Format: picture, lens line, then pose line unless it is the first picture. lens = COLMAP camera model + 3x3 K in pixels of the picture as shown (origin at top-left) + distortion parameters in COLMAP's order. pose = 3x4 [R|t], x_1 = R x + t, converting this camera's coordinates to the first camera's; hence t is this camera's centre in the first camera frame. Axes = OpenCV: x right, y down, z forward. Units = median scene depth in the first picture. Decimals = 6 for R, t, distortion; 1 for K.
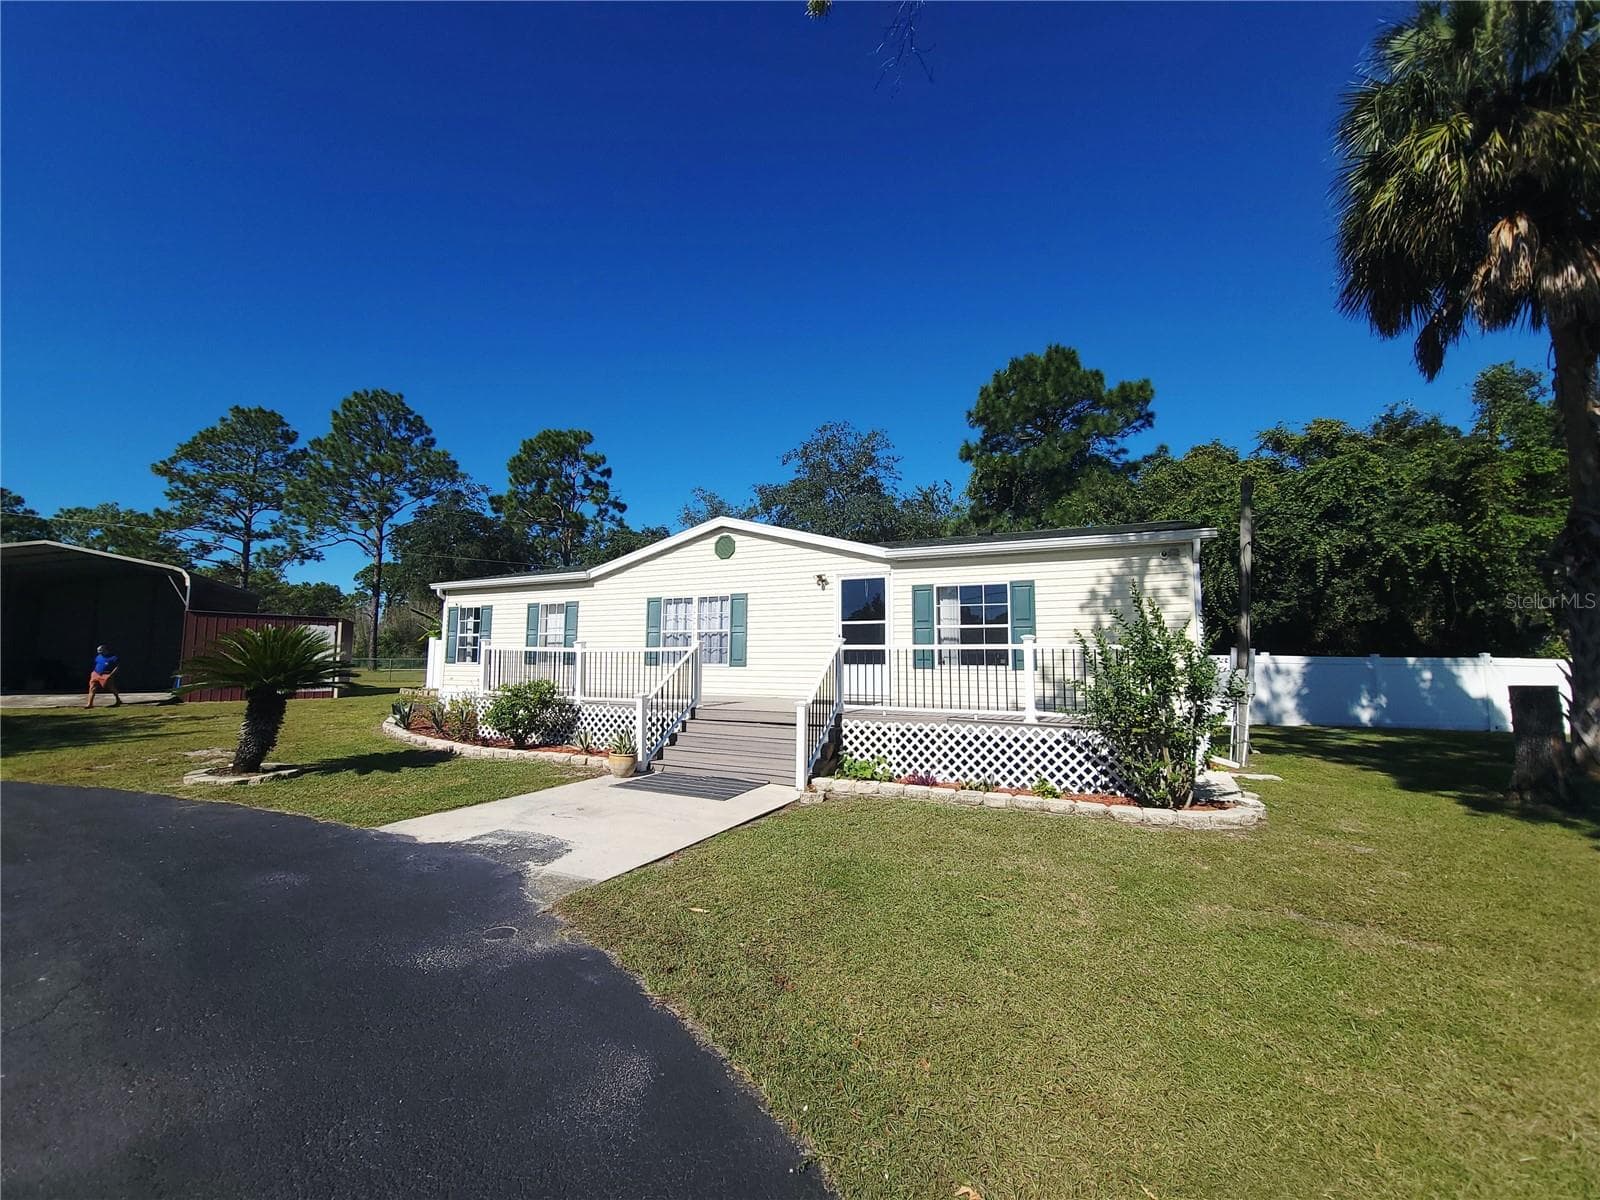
lens RADIAL K [[654.9, 0, 787.8], [0, 654.9, 596.6], [0, 0, 1]] dist [-0.001901, -0.000211]
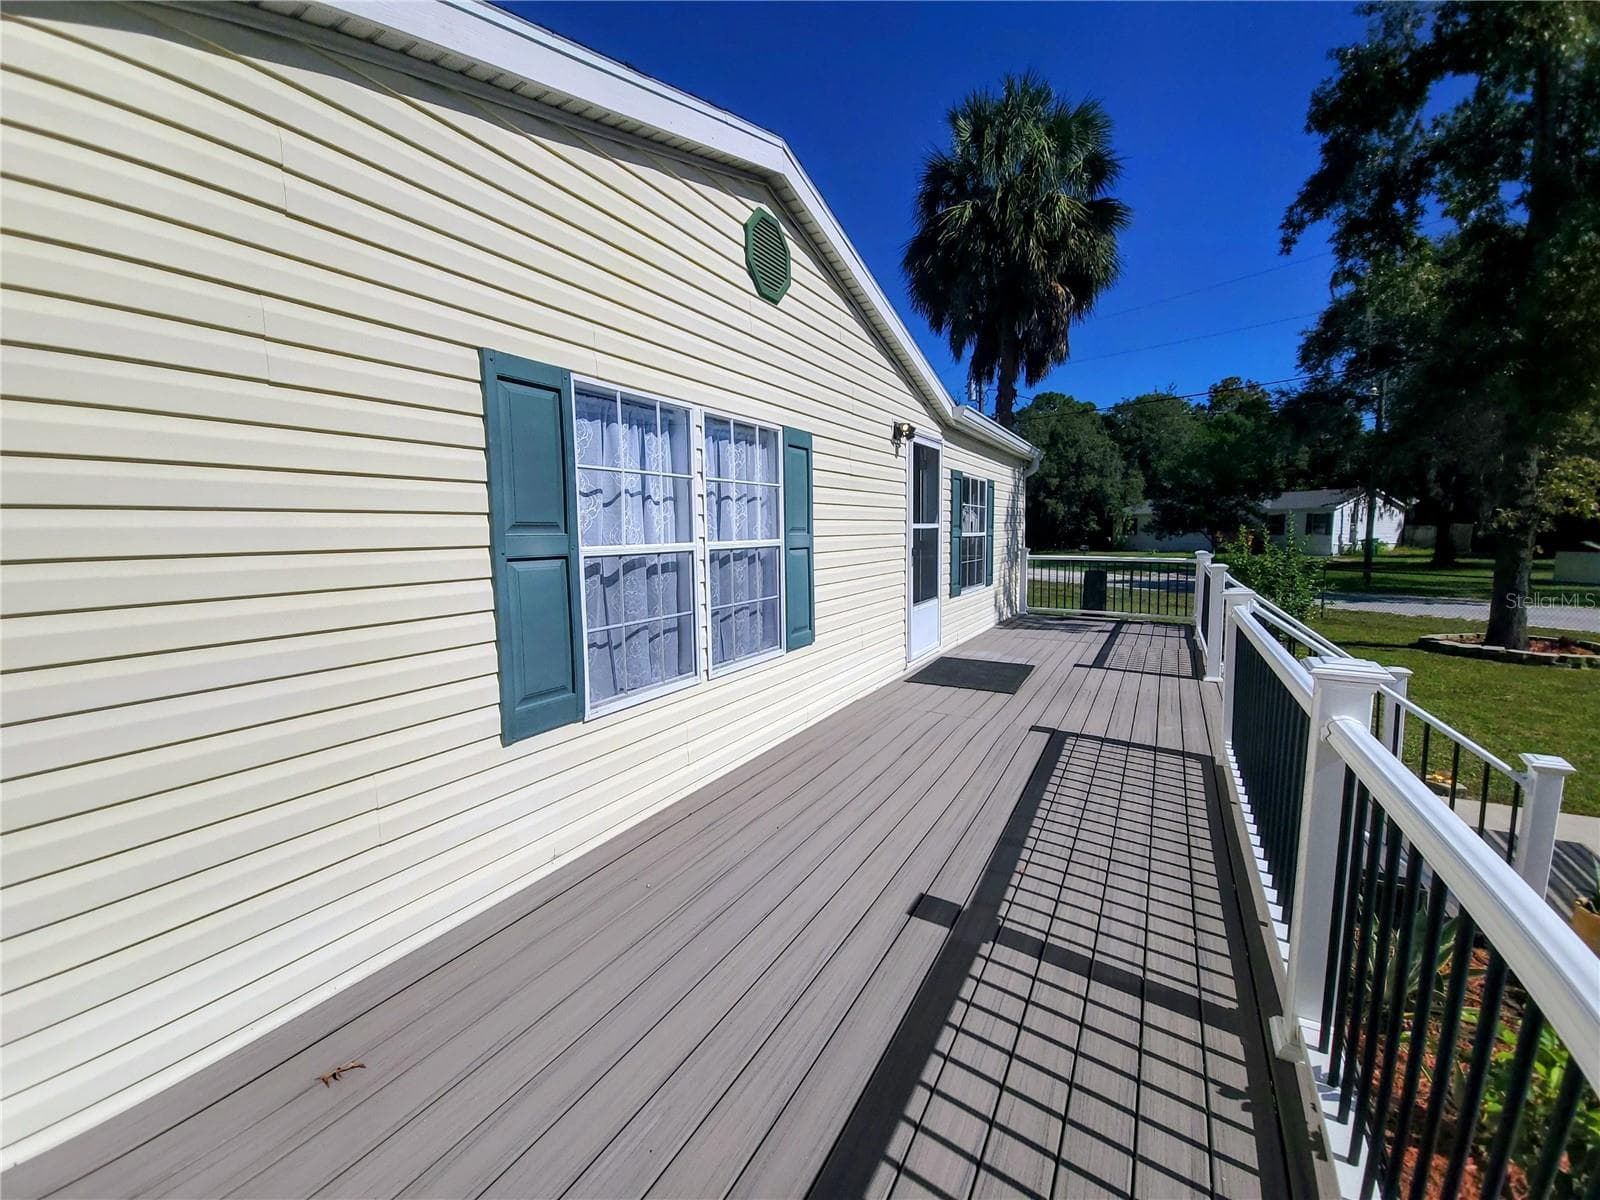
lens RADIAL K [[643.5, 0, 790.0], [0, 643.5, 601.9], [0, 0, 1]] dist [0.005772, -0.003738]
pose [[0.067057, -0.118685, 0.990665, -0.343311], [-0.088249, 0.988303, 0.124376, 0.034790], [-0.993839, -0.095766, 0.055799, 0.823179]]
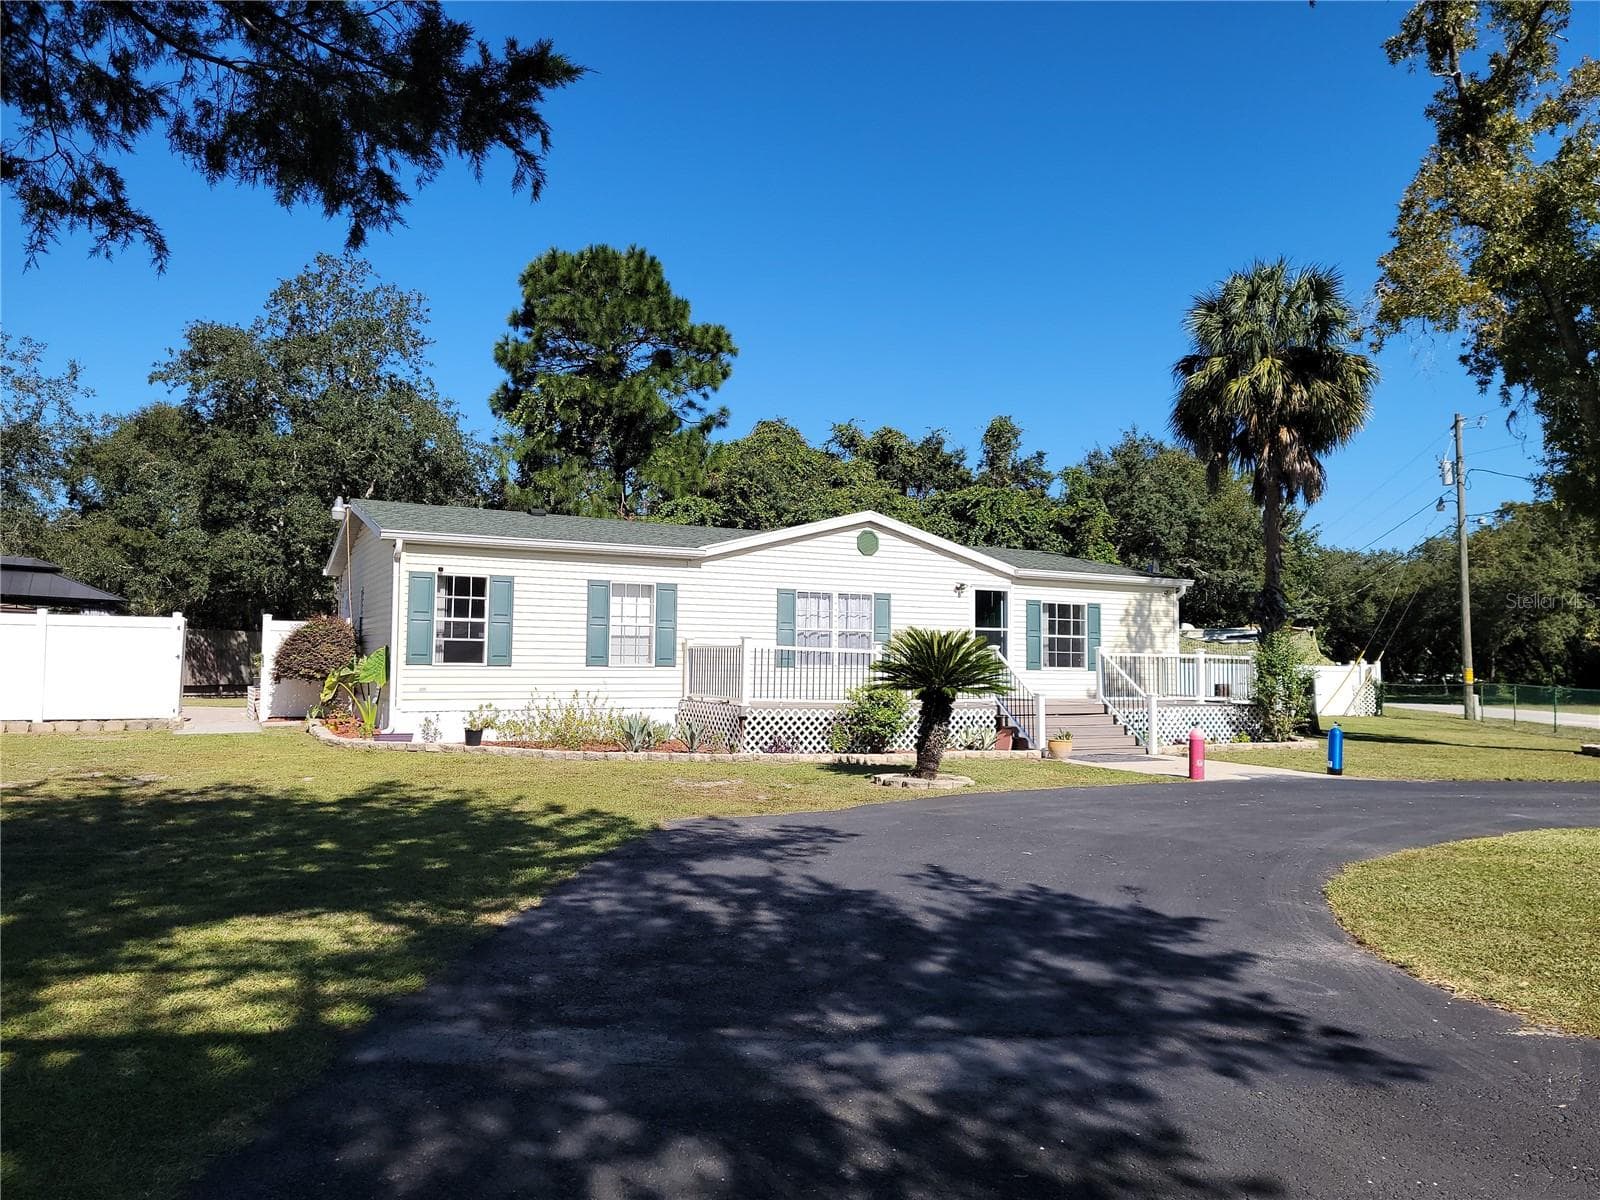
lens RADIAL K [[1104.3, 0, 811.2], [0, 1104.3, 608.2], [0, 0, 1]] dist [0.076672, -0.056420]
pose [[0.576960, 0.040884, 0.815749, -1.240222], [-0.086971, 0.996143, 0.011587, 0.006395], [-0.812129, -0.077632, 0.578290, 0.114468]]
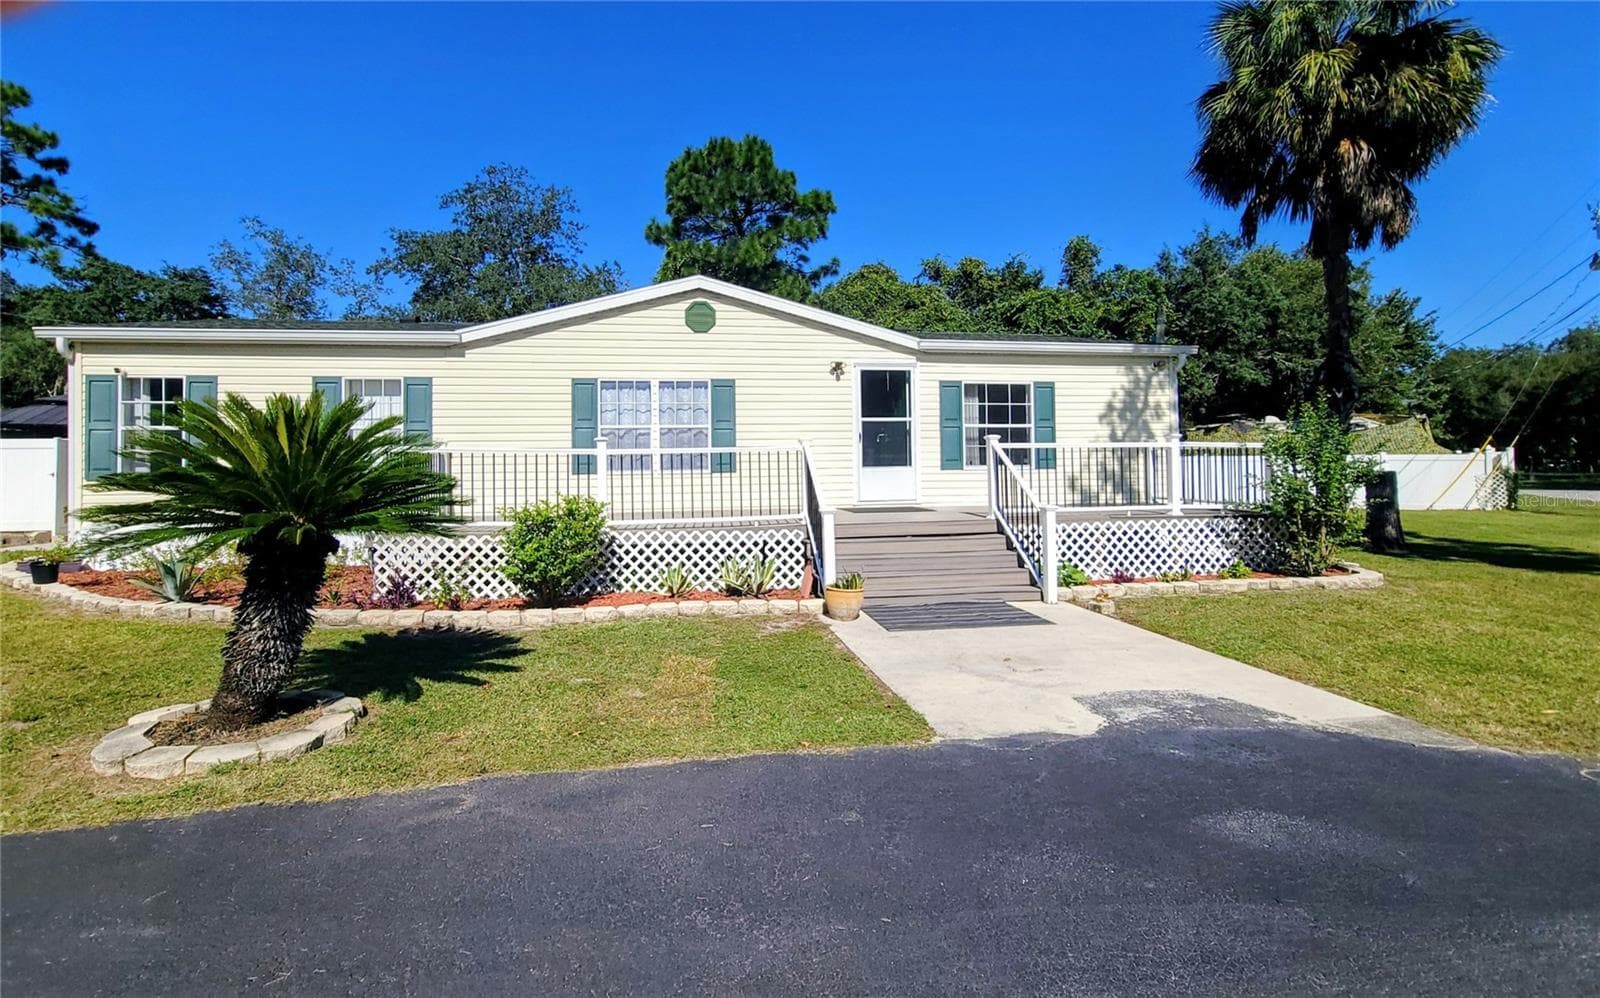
lens RADIAL K [[723.9, 0, 769.0], [0, 723.9, 455.3], [0, 0, 1]] dist [-0.001663, -0.000129]
pose [[0.813343, -0.006780, 0.581745, -0.446927], [-0.039962, 0.996919, 0.067489, 0.021402], [-0.580410, -0.078140, 0.810566, 0.223545]]
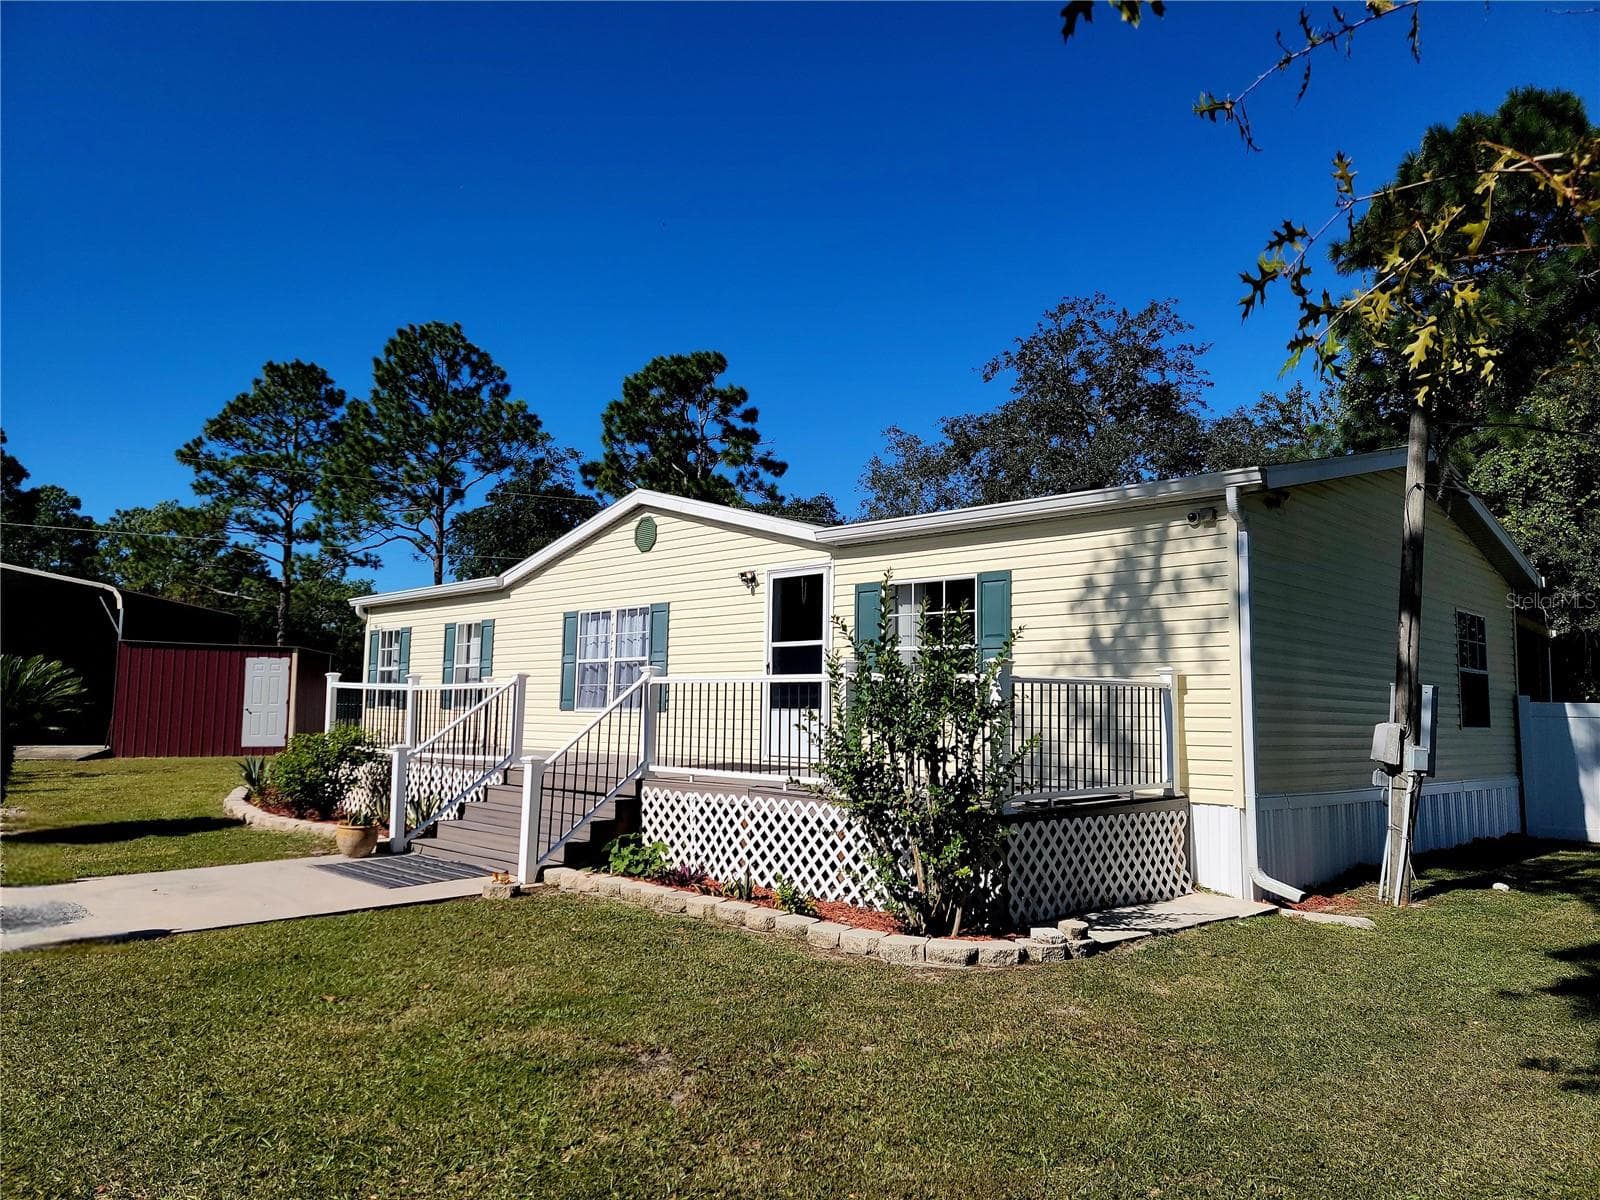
lens RADIAL K [[1101.5, 0, 791.5], [0, 1101.5, 604.3], [0, 0, 1]] dist [0.088528, -0.079842]
pose [[0.946227, -0.024163, -0.322598, 0.350341], [0.023824, 0.999704, -0.004999, 0.004672], [0.322624, -0.002955, 0.946523, -0.018508]]
